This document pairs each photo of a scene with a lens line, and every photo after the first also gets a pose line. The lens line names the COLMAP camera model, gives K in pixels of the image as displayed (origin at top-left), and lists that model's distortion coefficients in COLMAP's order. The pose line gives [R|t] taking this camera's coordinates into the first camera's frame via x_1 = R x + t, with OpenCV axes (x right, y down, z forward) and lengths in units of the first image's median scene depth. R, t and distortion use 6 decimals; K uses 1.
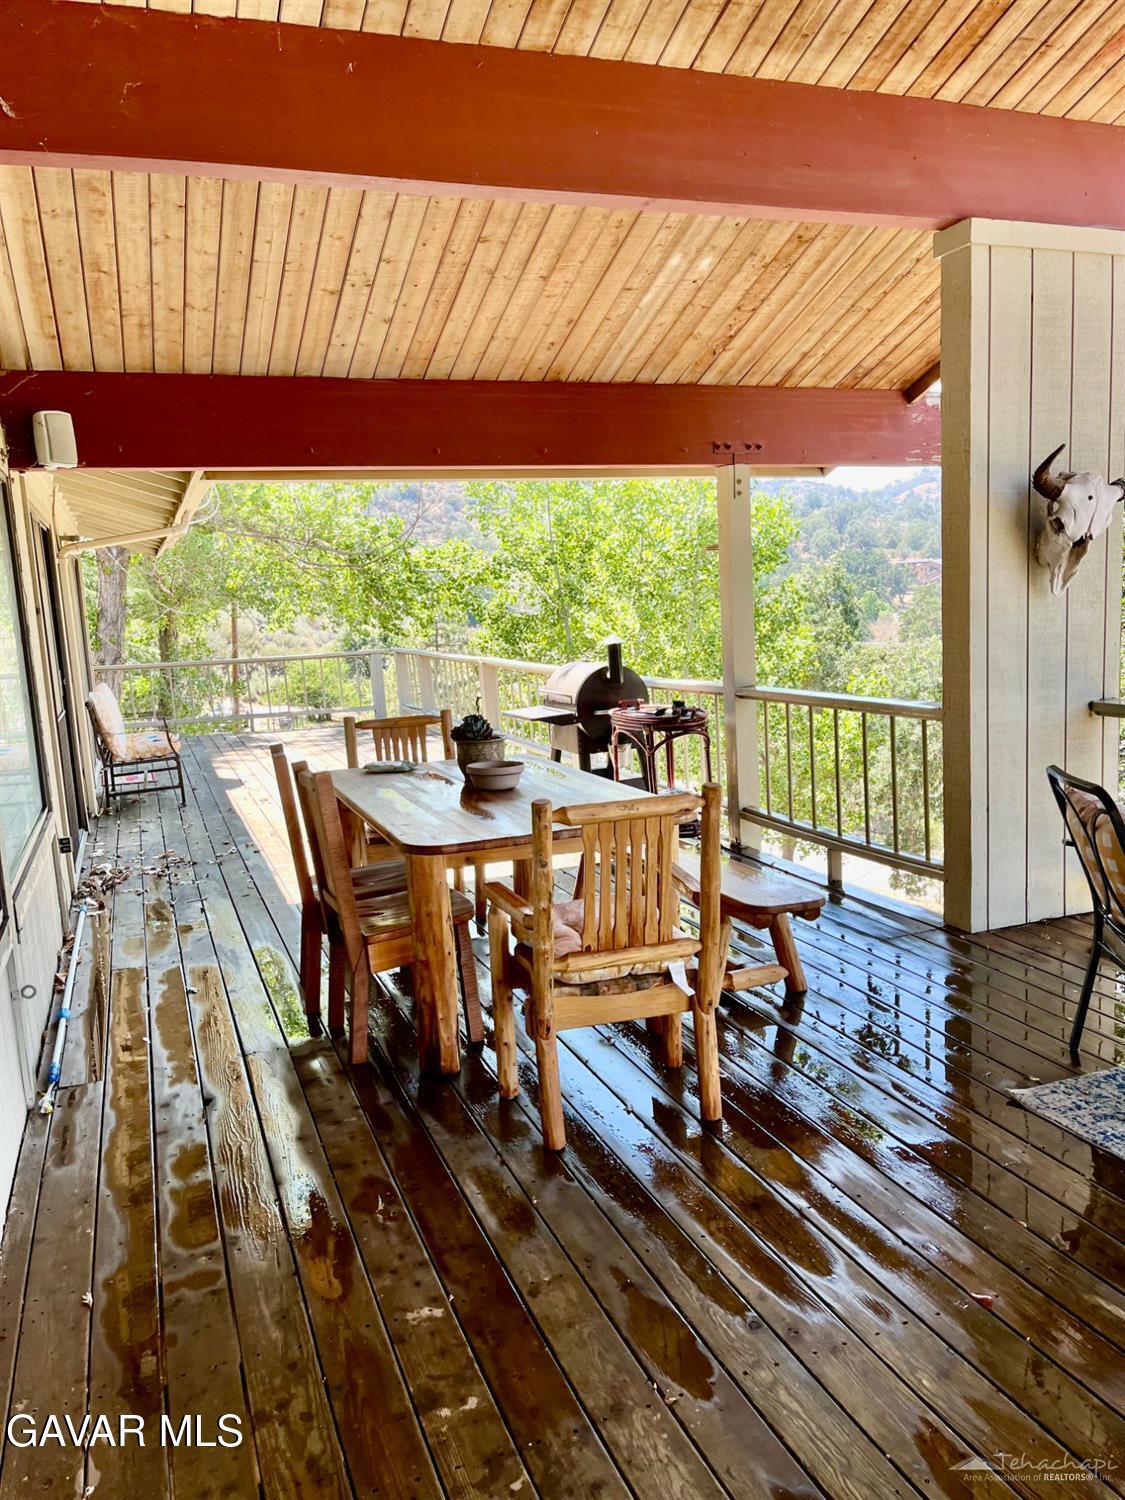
lens RADIAL K [[1131.8, 0, 562.5], [0, 1131.8, 750.0], [0, 0, 1]] dist [0.034921, -0.061608]
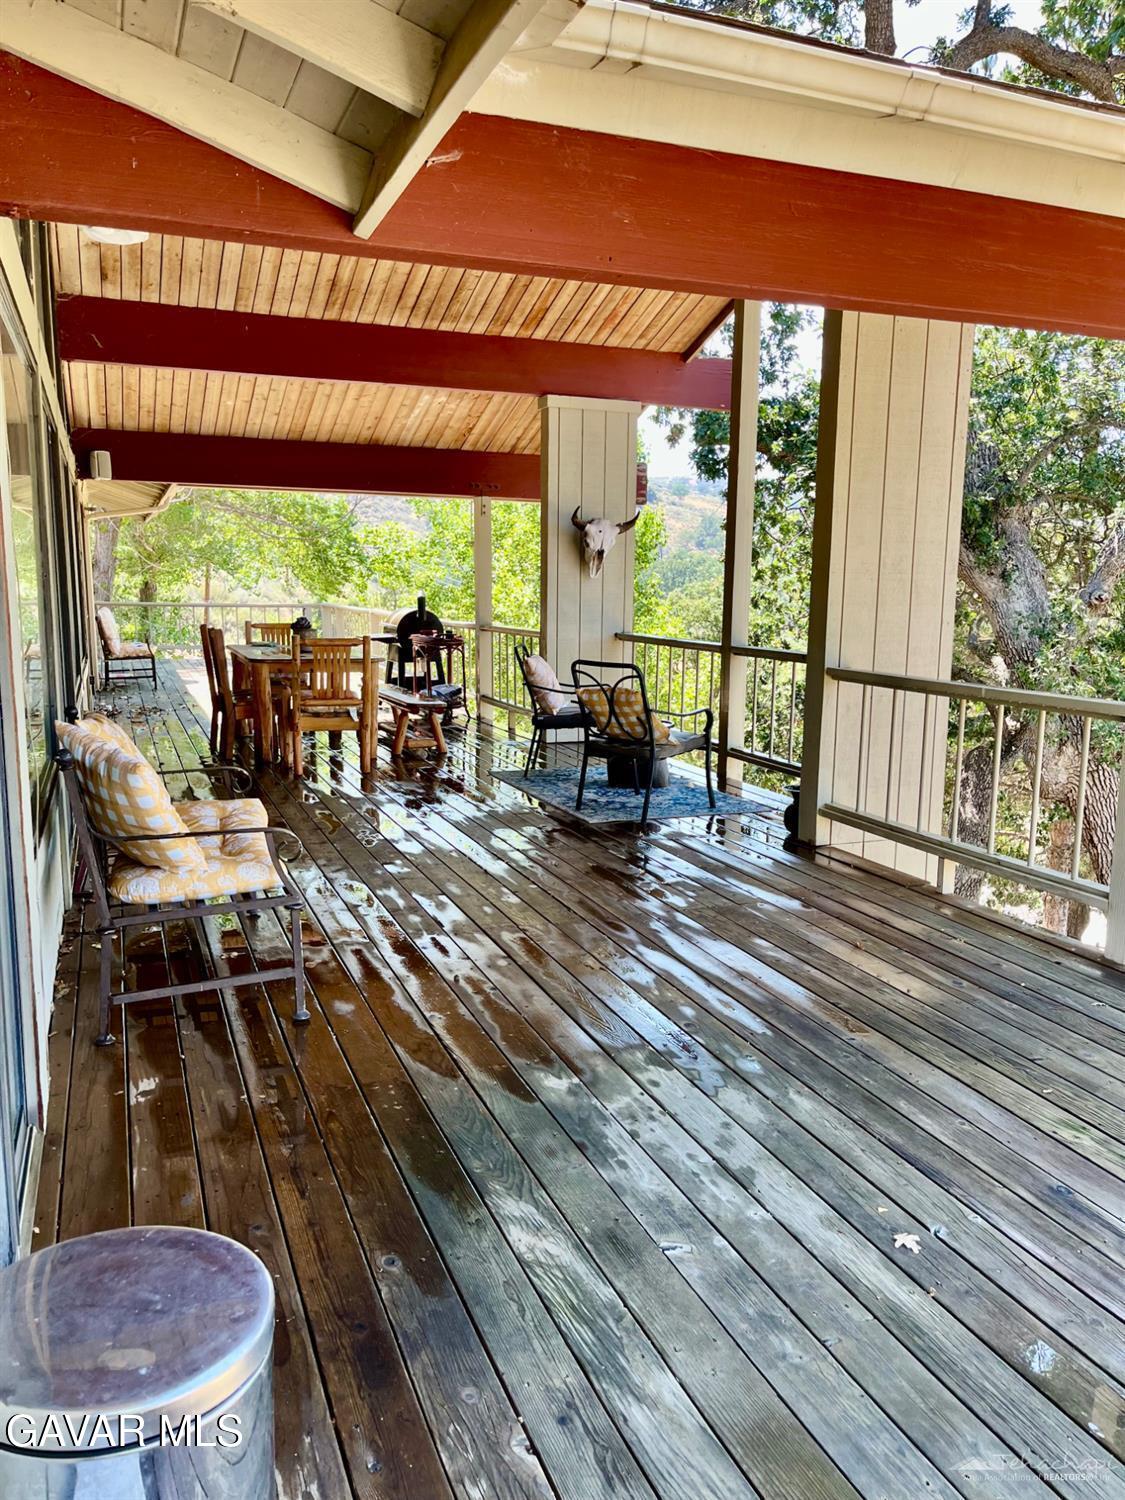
lens RADIAL K [[1118.8, 0, 562.5], [0, 1118.8, 750.0], [0, 0, 1]] dist [-0.007807, -0.004308]
pose [[0.997773, 0.060245, 0.028620, 0.280983], [-0.060651, 0.998067, 0.013532, 0.123958], [-0.027749, -0.015237, 0.999499, -0.832831]]
